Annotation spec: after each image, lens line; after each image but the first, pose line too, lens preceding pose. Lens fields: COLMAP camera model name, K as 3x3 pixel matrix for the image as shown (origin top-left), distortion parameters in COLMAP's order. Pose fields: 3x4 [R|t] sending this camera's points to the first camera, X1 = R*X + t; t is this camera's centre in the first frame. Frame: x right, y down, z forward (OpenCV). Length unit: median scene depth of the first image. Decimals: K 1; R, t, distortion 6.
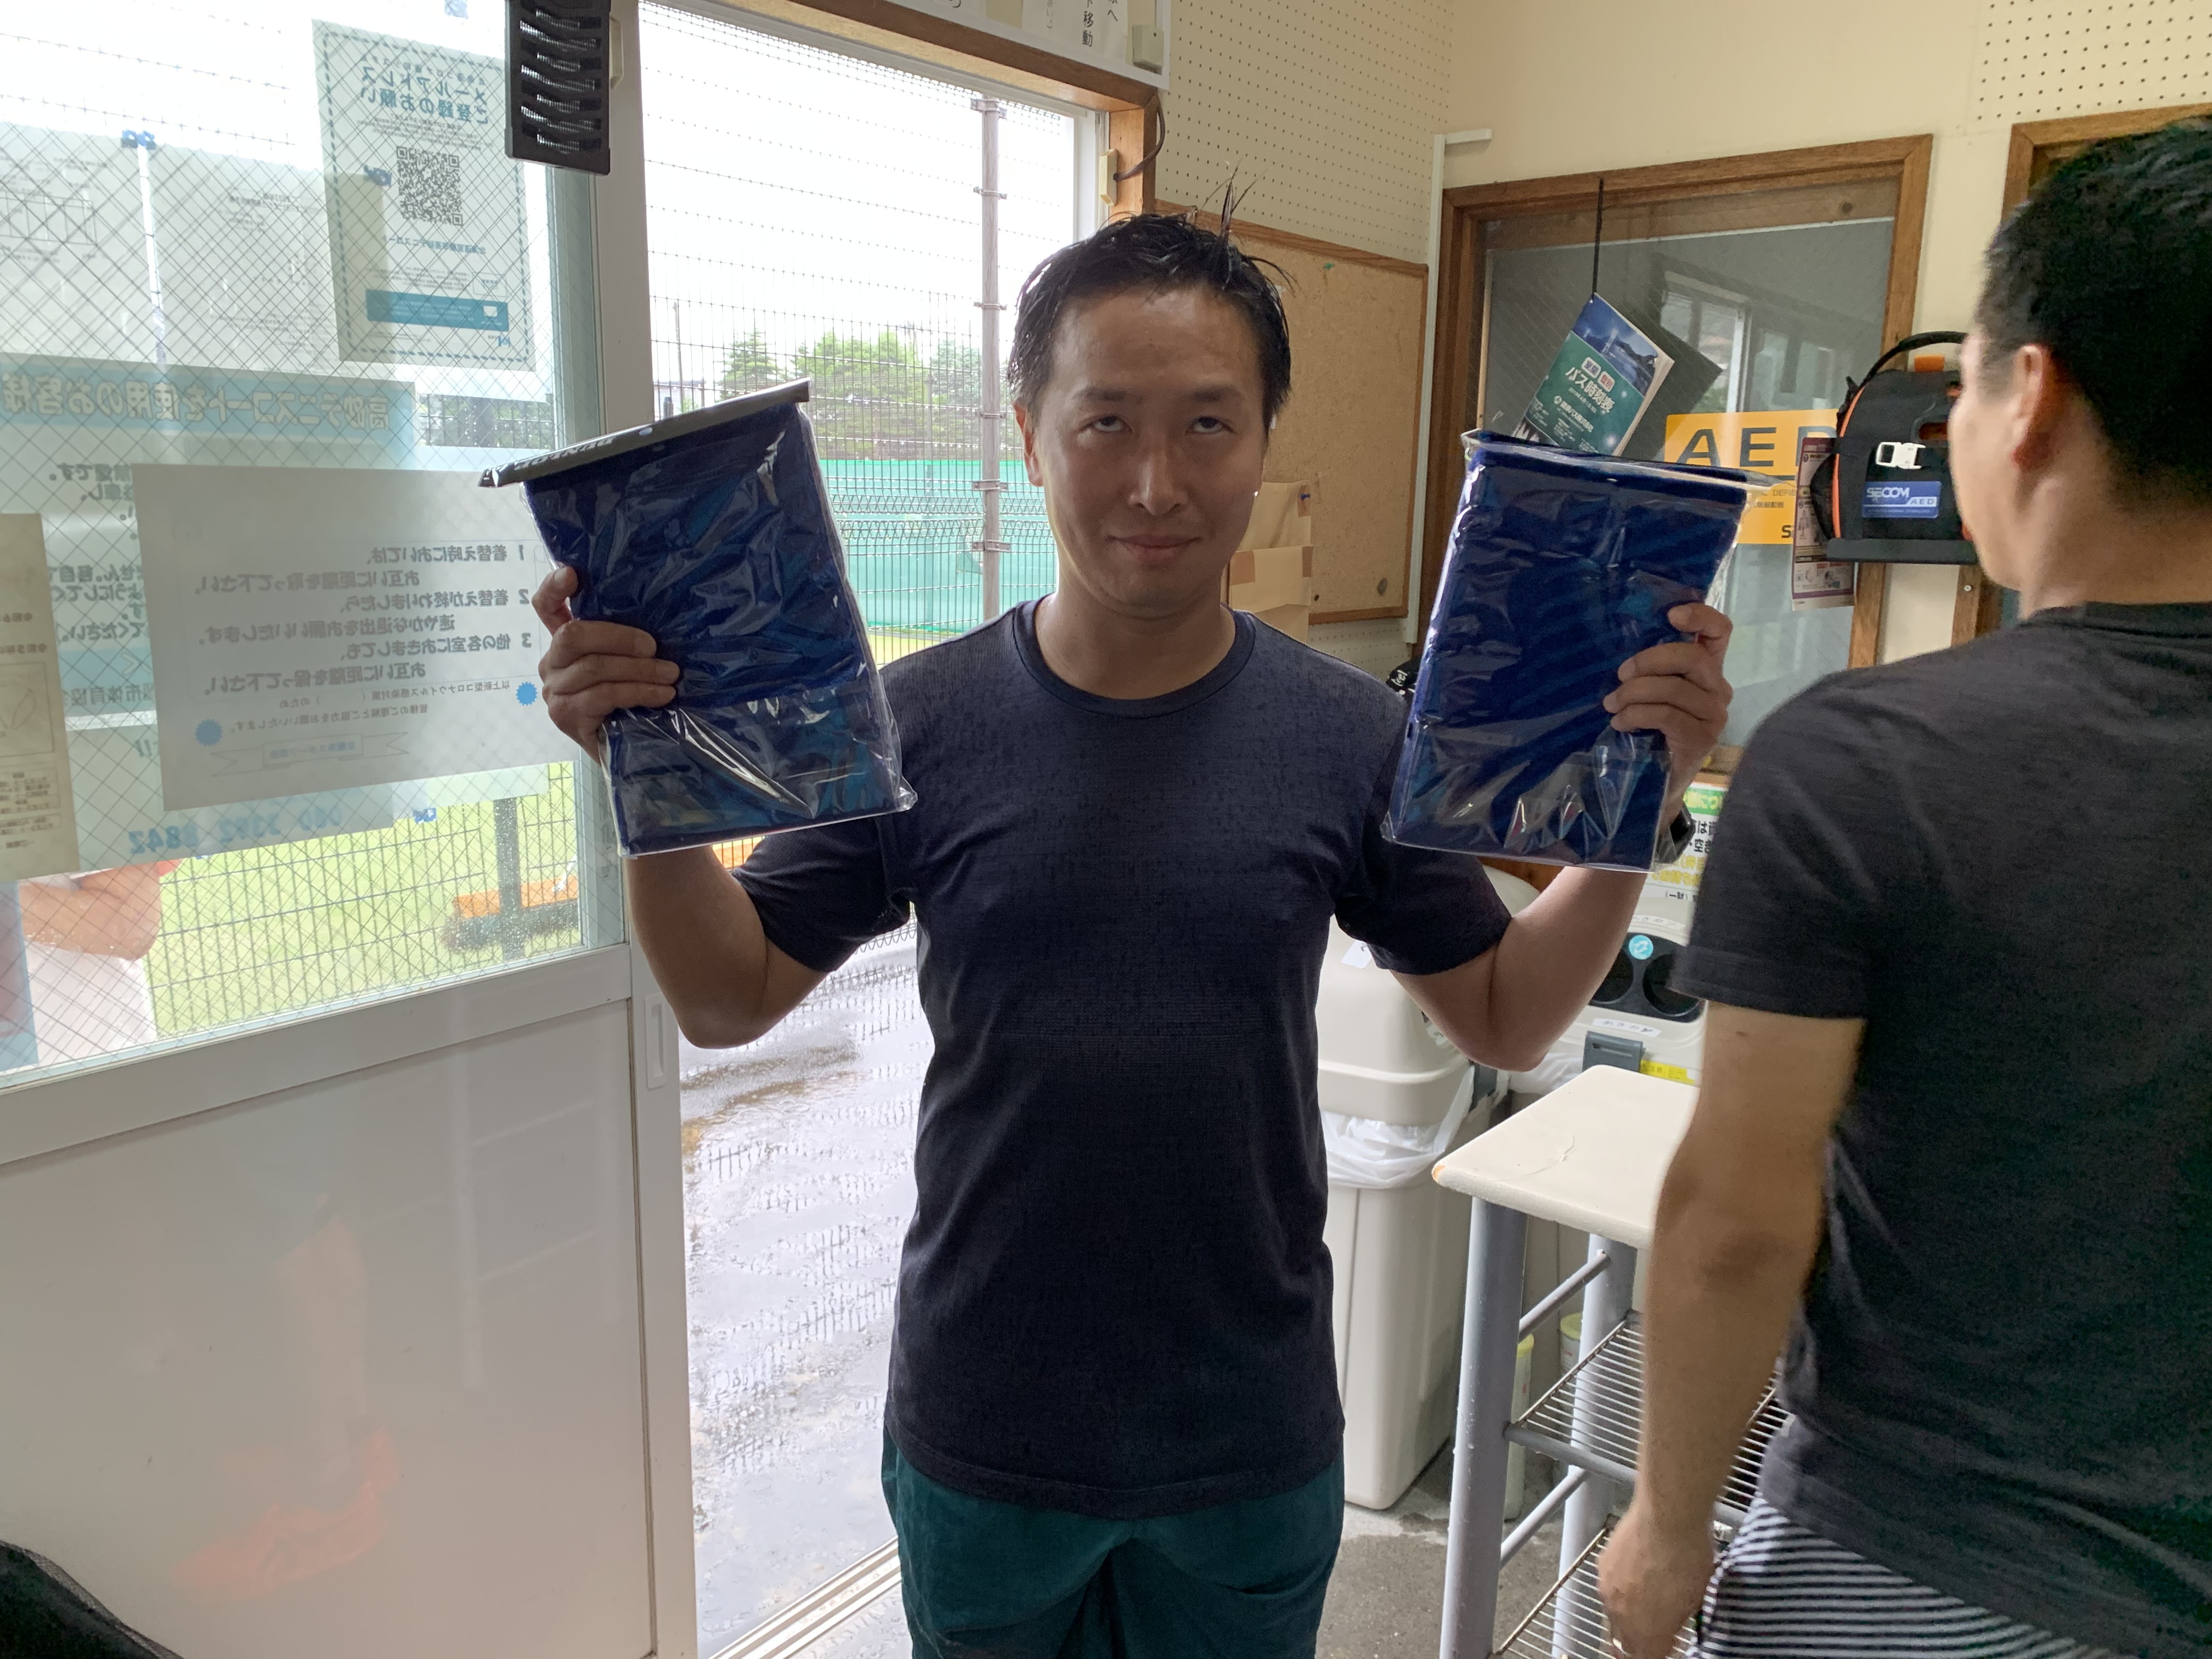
lens RADIAL K [[1700.8, 0, 1081.3], [0, 1700.8, 832.6], [0, 0, 1]] dist [0.021257, -0.020886]
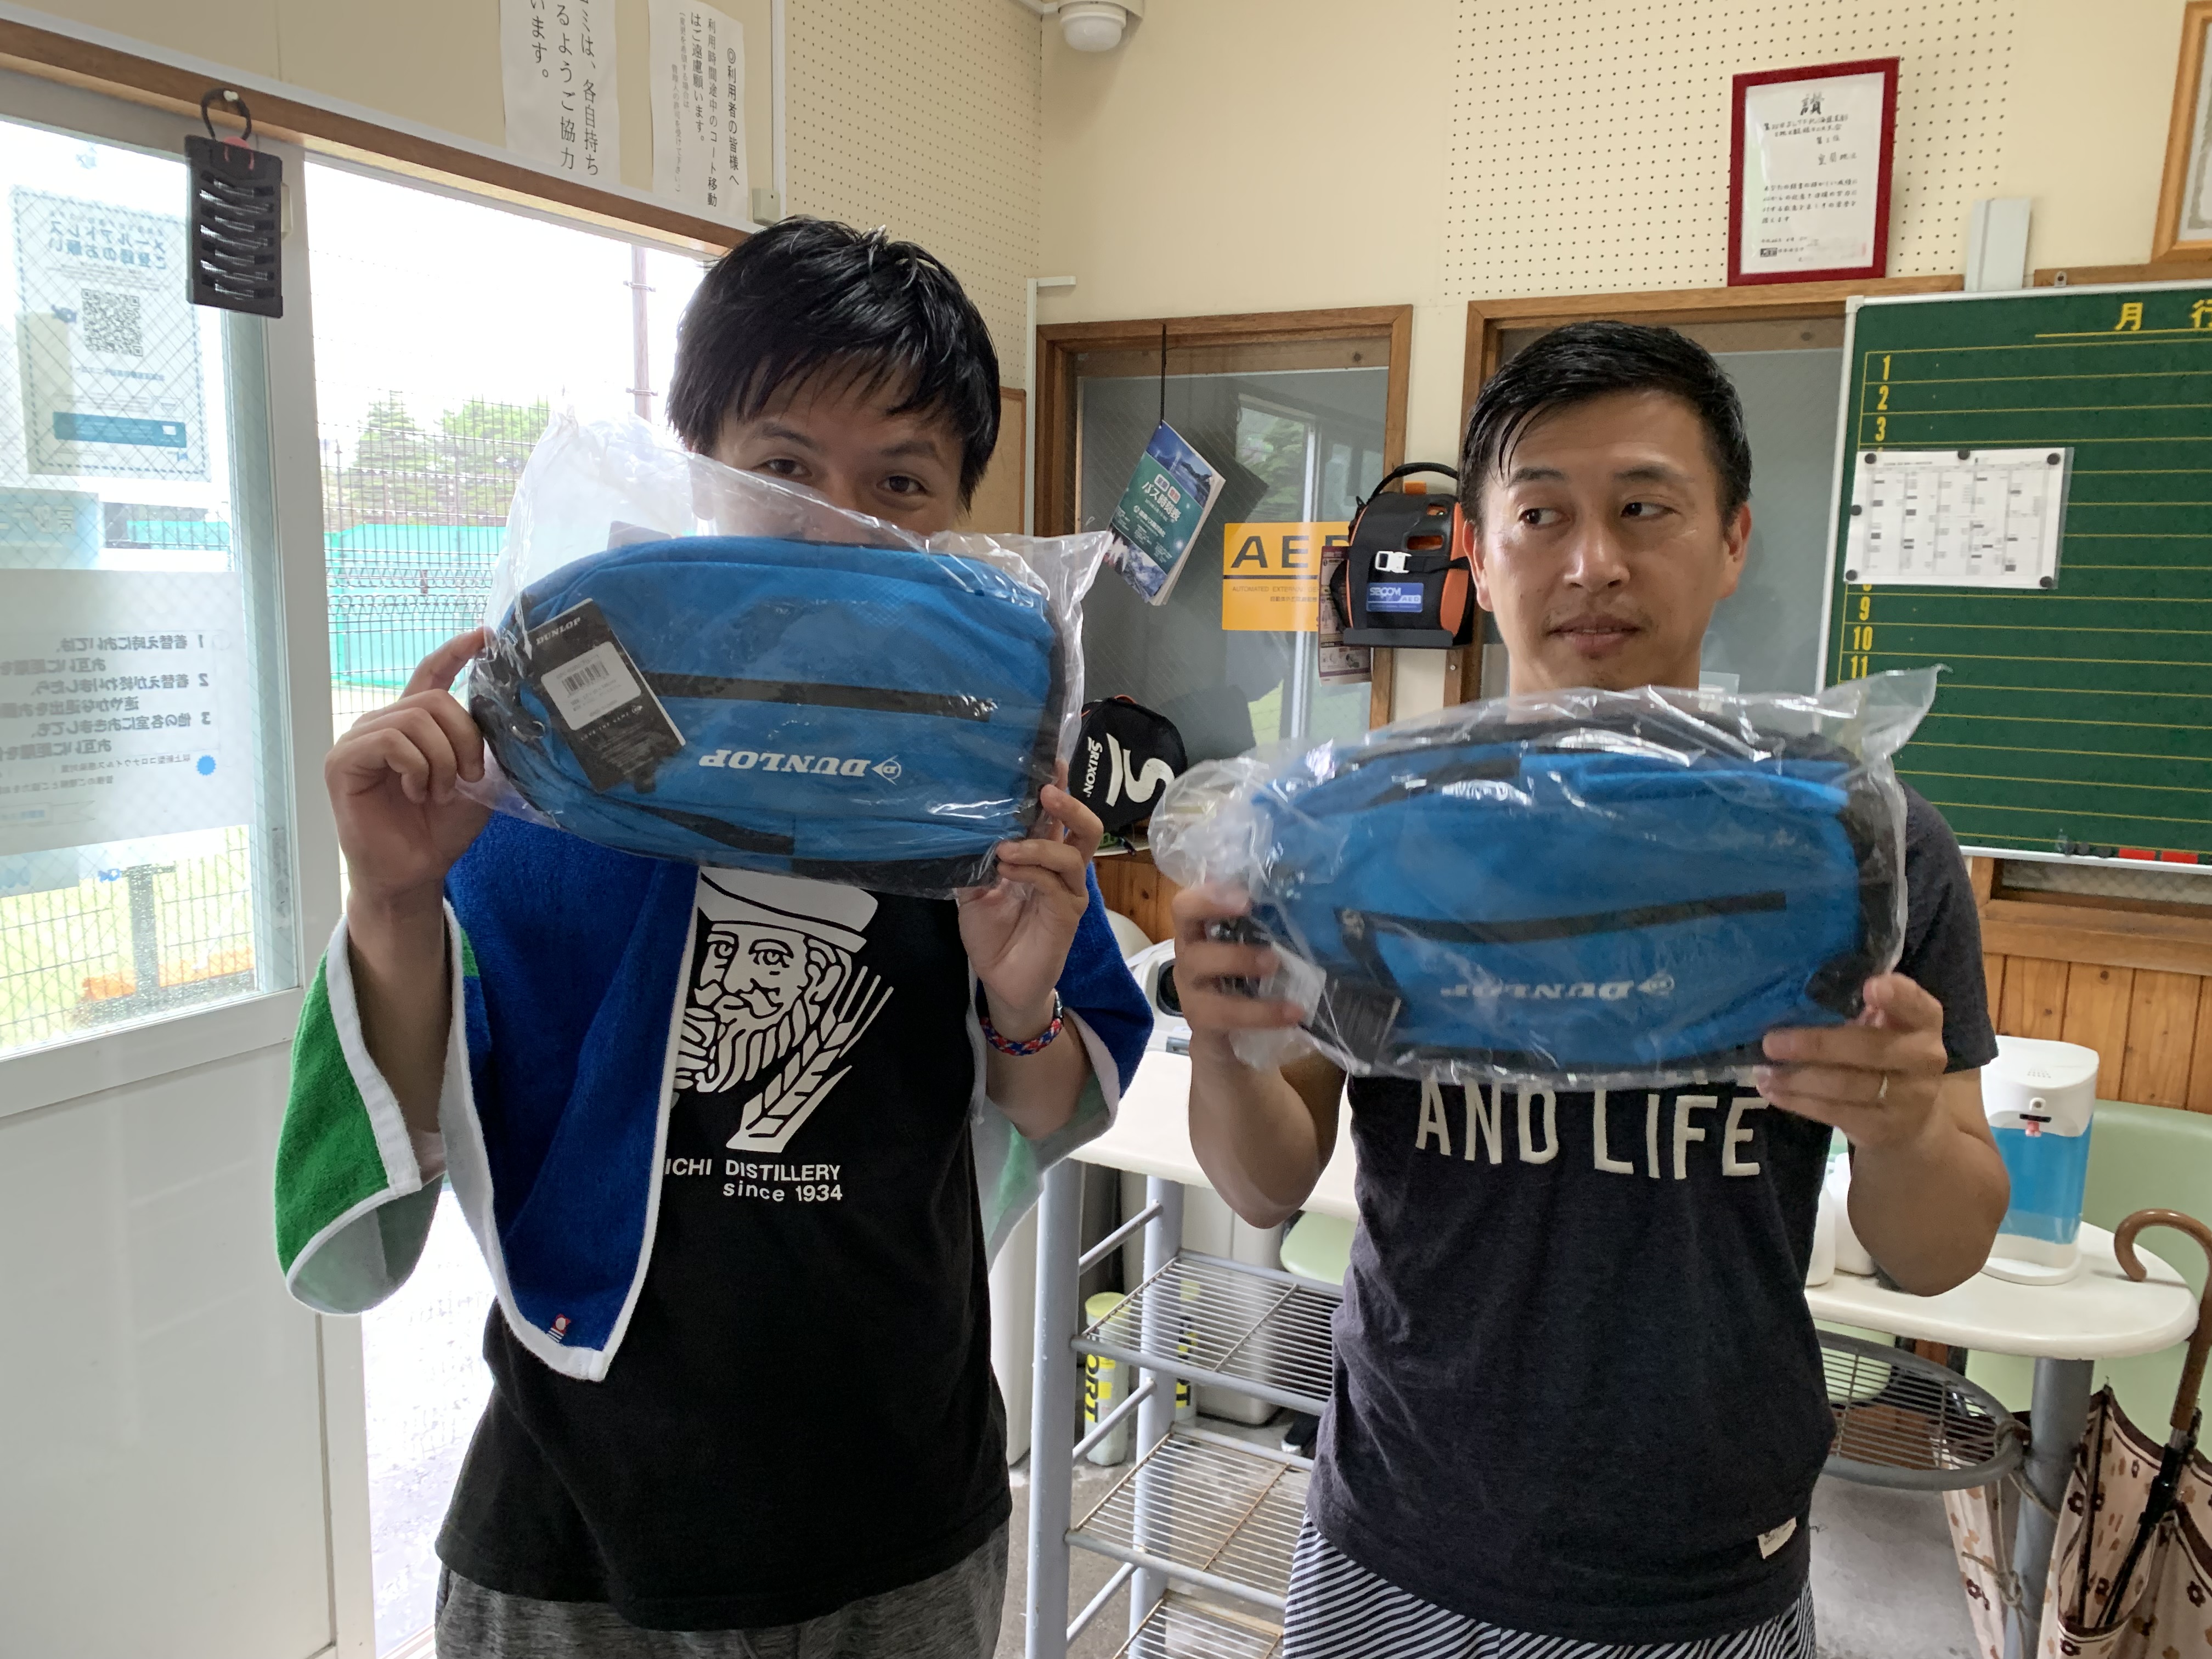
lens RADIAL K [[1700.8, 0, 1117.0], [0, 1700.8, 835.8], [0, 0, 1]] dist [0.021257, -0.020886]
pose [[0.978102, -0.022701, 0.206885, 0.021941], [0.030640, 0.998909, -0.035250, 0.017606], [-0.205859, 0.040817, 0.977730, -0.172471]]
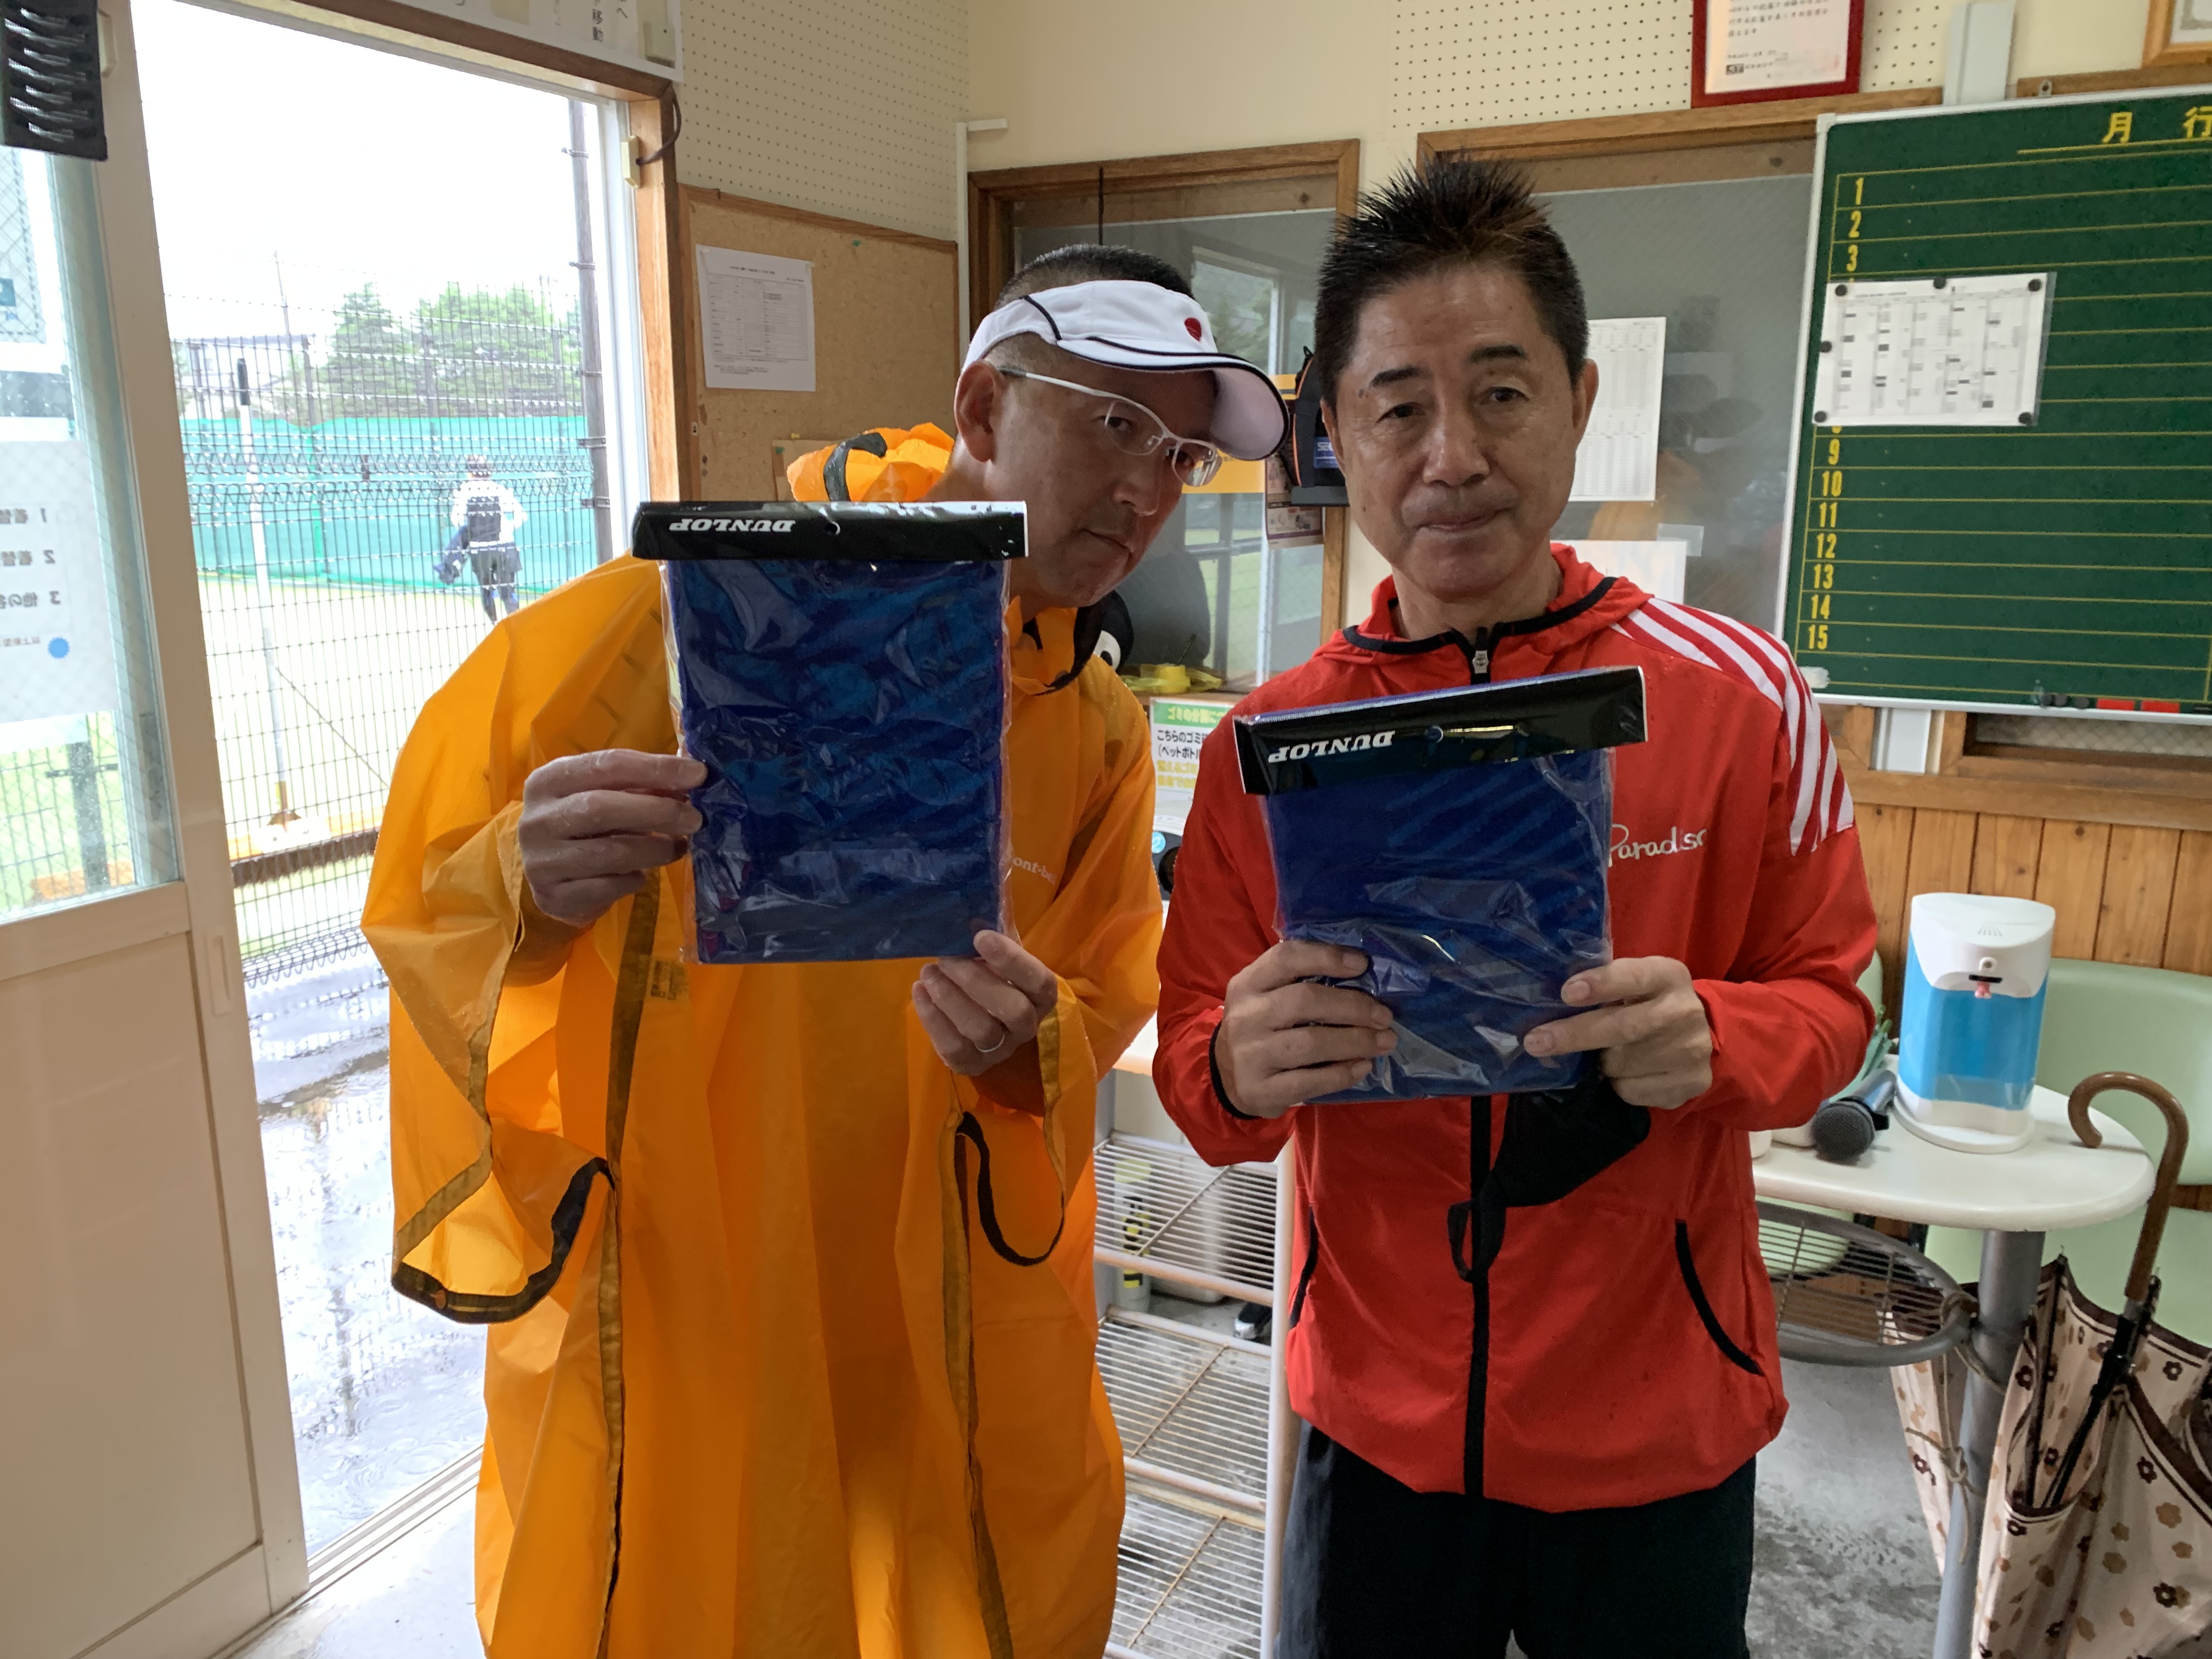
lens RADIAL K [[1700.8, 0, 1108.3], [0, 1700.8, 829.9], [0, 0, 1]] dist [0.021257, -0.020886]
pose [[0.978512, -0.055938, 0.198456, 0.074572], [0.051284, 0.998277, 0.028517, 0.026641], [-0.199709, -0.017726, 0.979695, -0.137221]]
